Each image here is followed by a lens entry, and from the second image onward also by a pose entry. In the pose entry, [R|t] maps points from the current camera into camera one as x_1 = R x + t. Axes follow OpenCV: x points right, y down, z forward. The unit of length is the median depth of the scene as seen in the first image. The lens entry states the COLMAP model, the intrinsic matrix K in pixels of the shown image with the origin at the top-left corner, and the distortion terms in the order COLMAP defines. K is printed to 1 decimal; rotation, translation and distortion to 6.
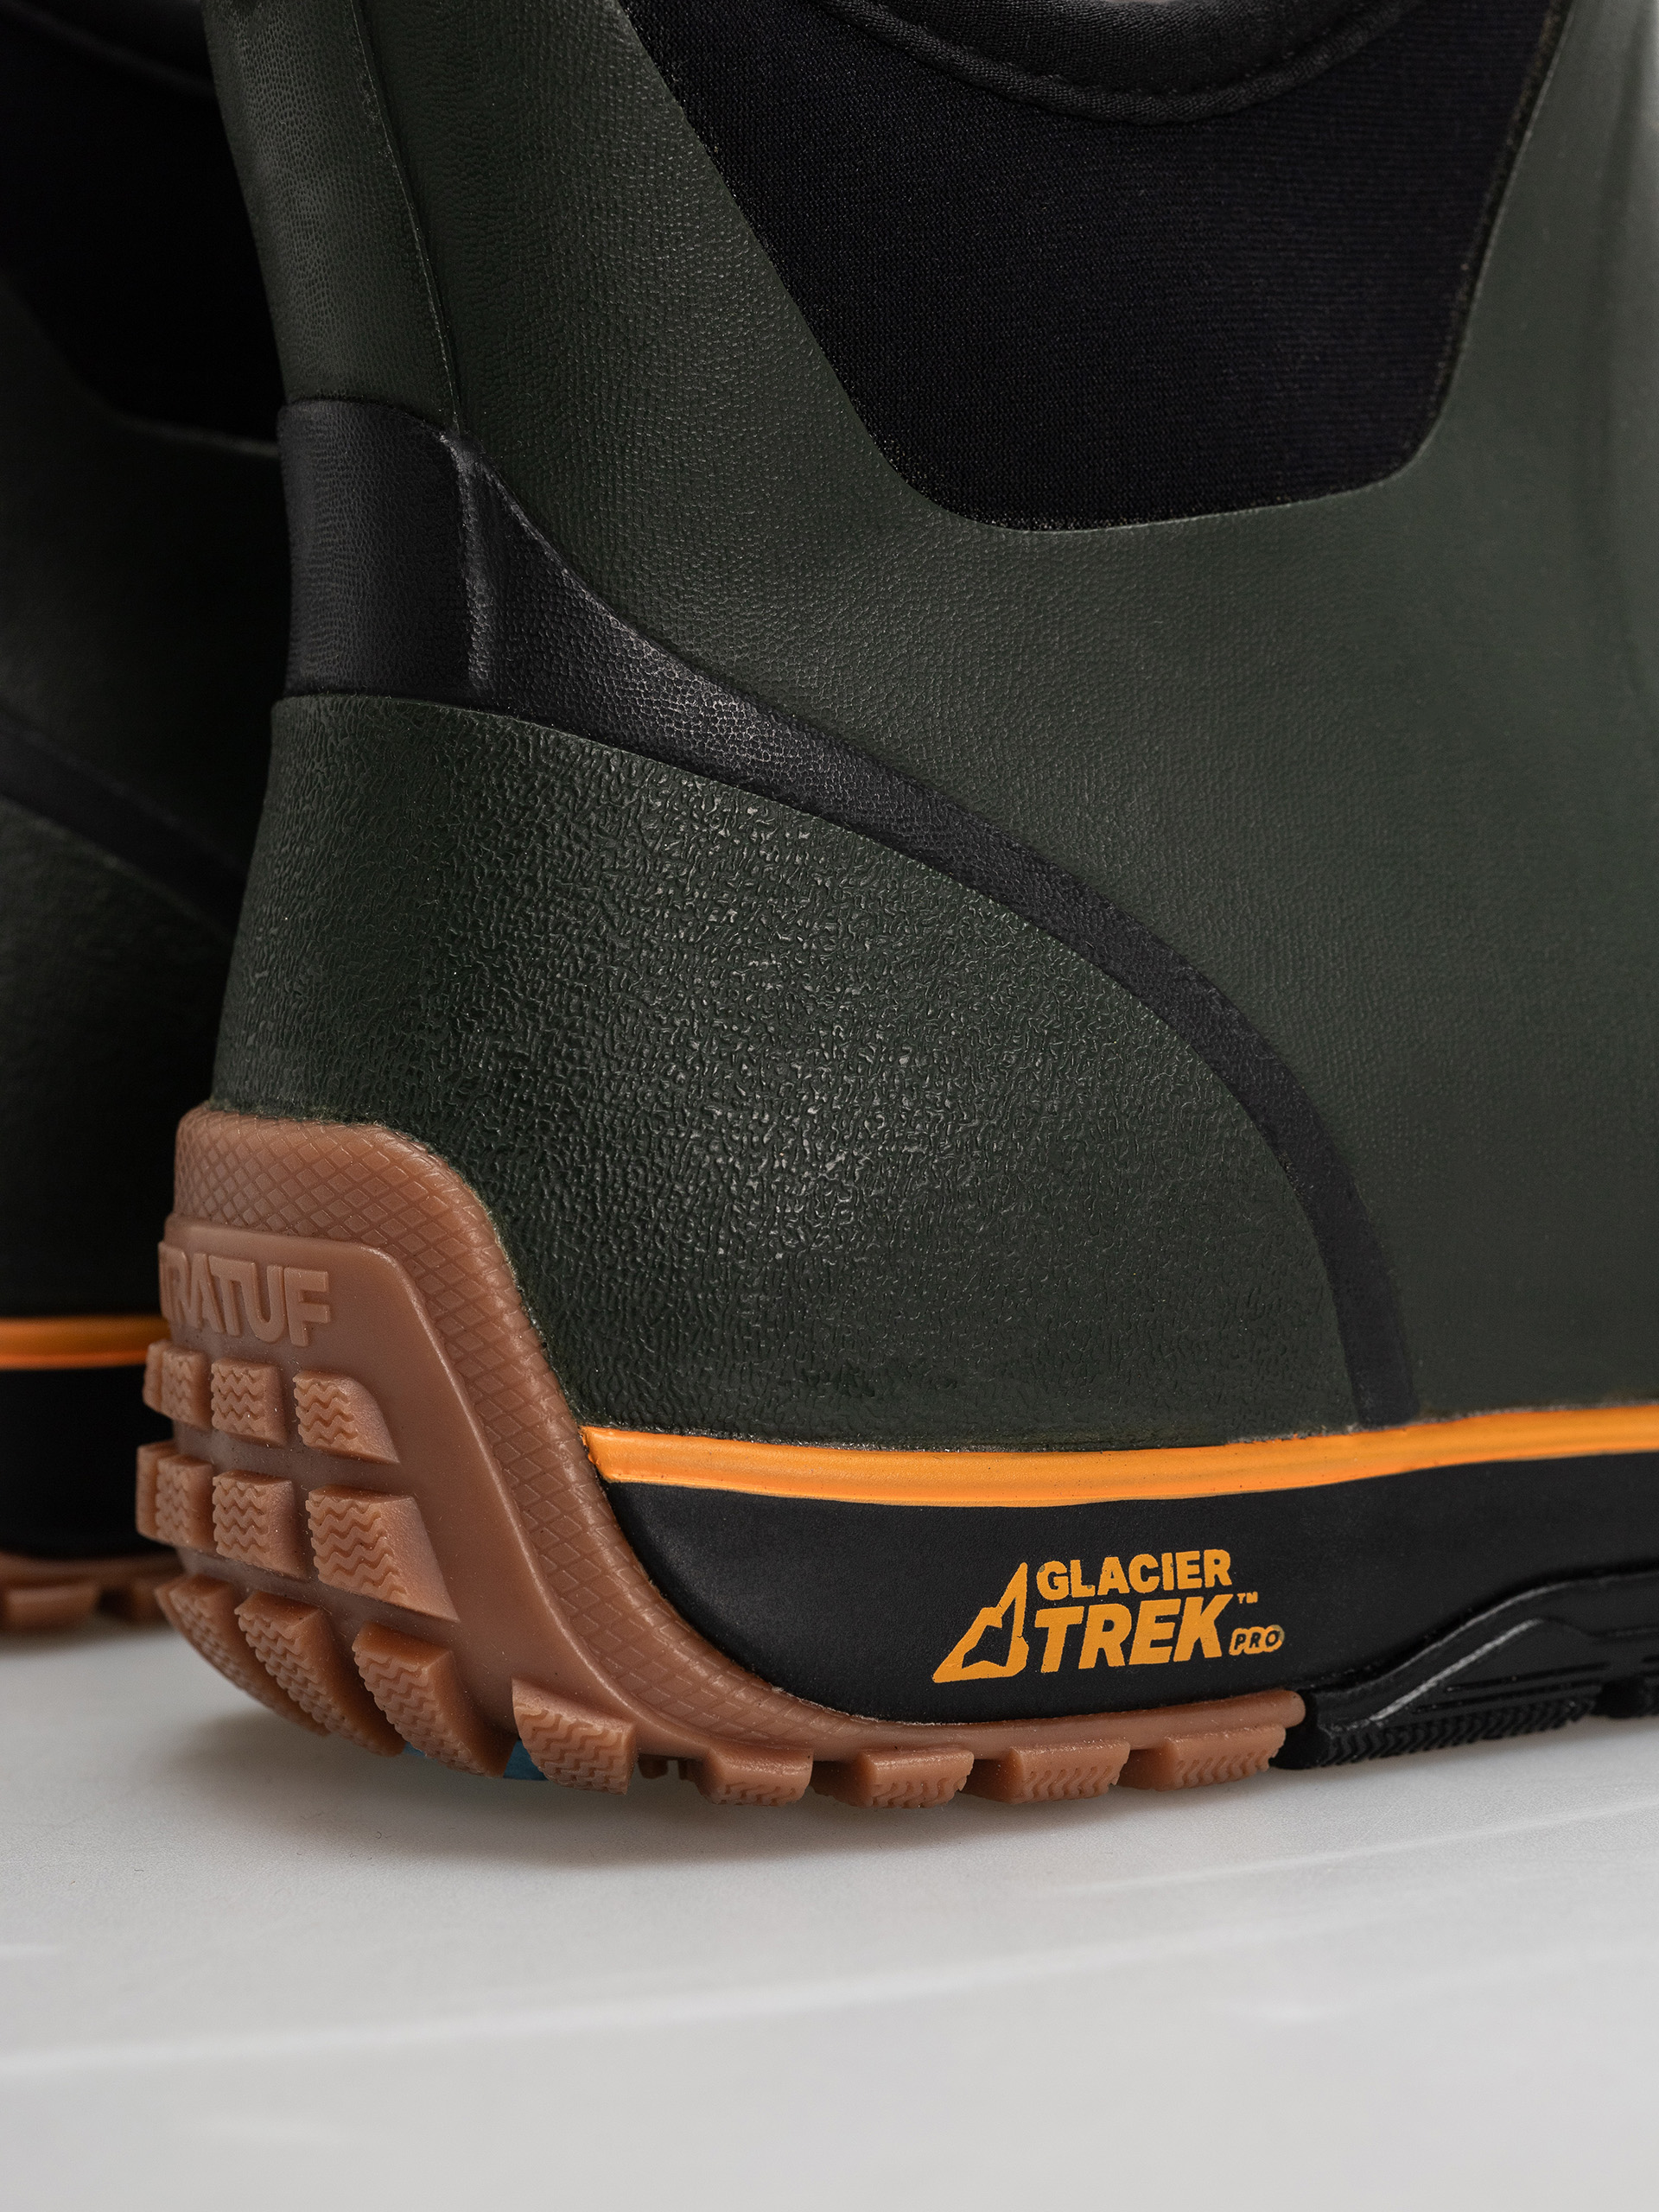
lens RADIAL K [[6672.6, 0, 843.7], [0, 6672.6, 1123.7], [0, 0, 1]] dist [0.016325, 0.000000]
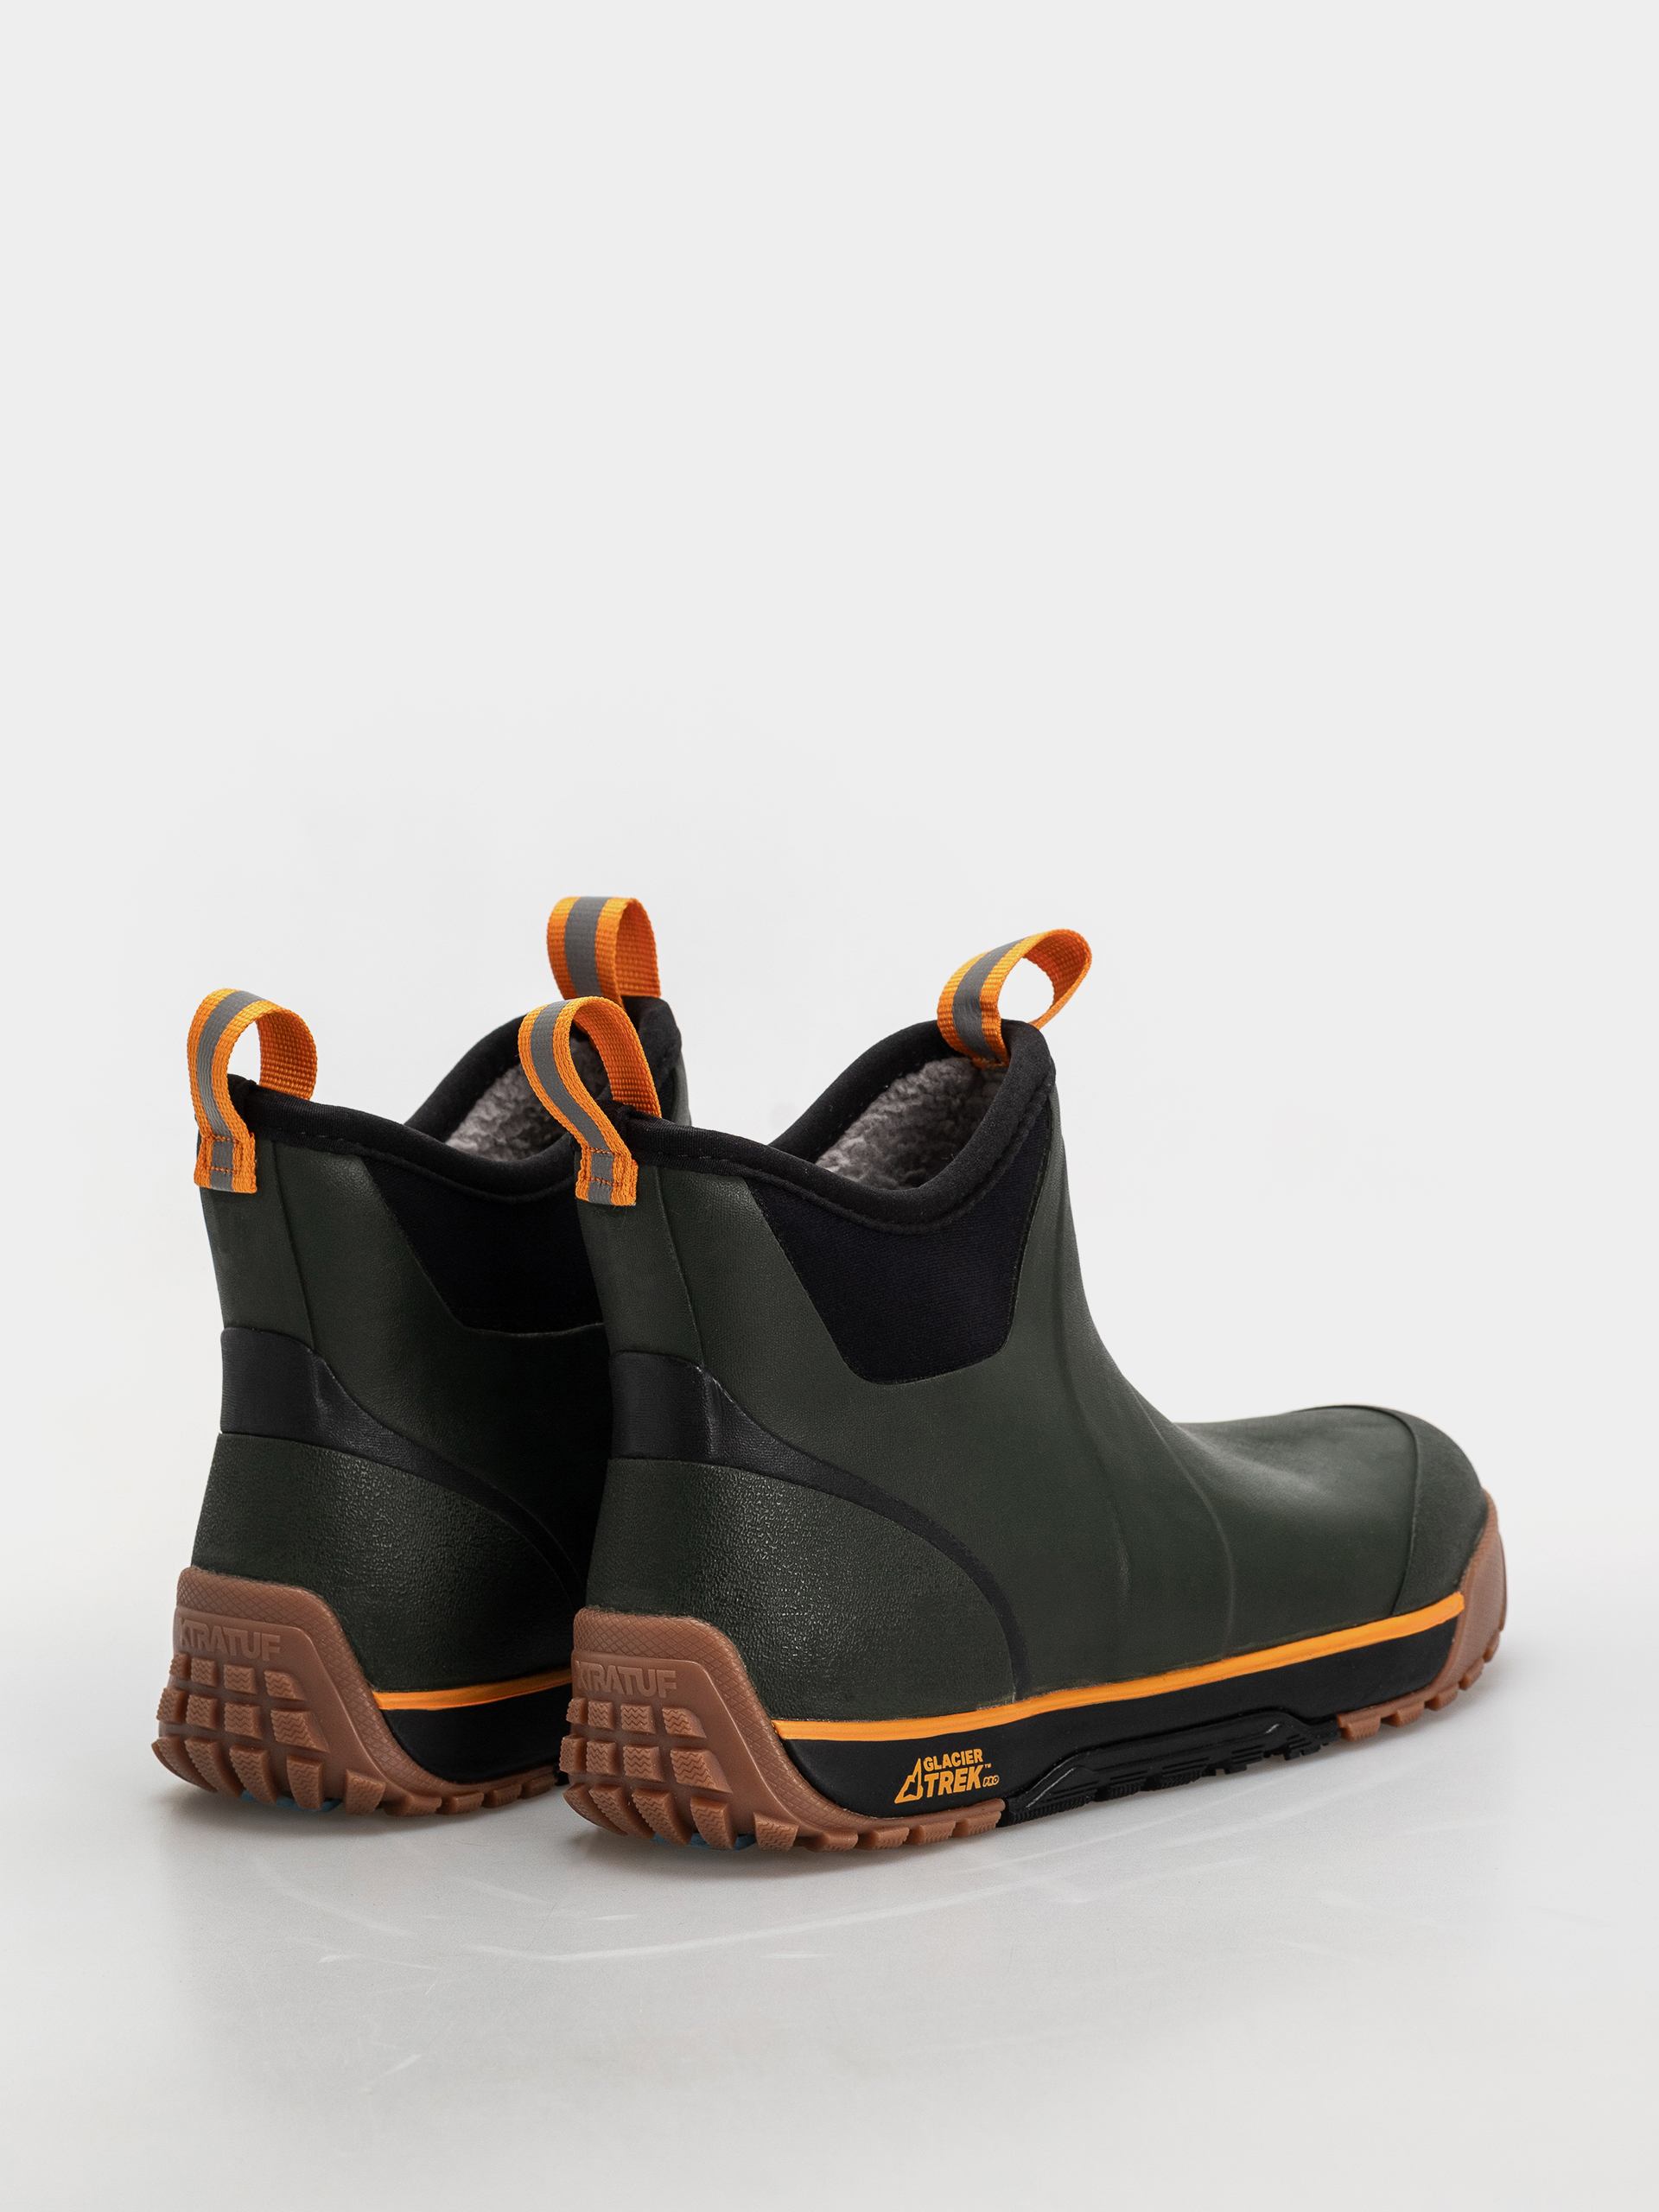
lens RADIAL K [[6672.6, 0, 817.1], [0, 6672.6, 1099.8], [0, 0, 1]] dist [0.016325, 0.000000]
pose [[0.967678, -0.042490, 0.248585, -0.695968], [0.048924, 0.998607, -0.019758, -0.156388], [-0.247399, 0.031281, 0.968409, -1.703128]]
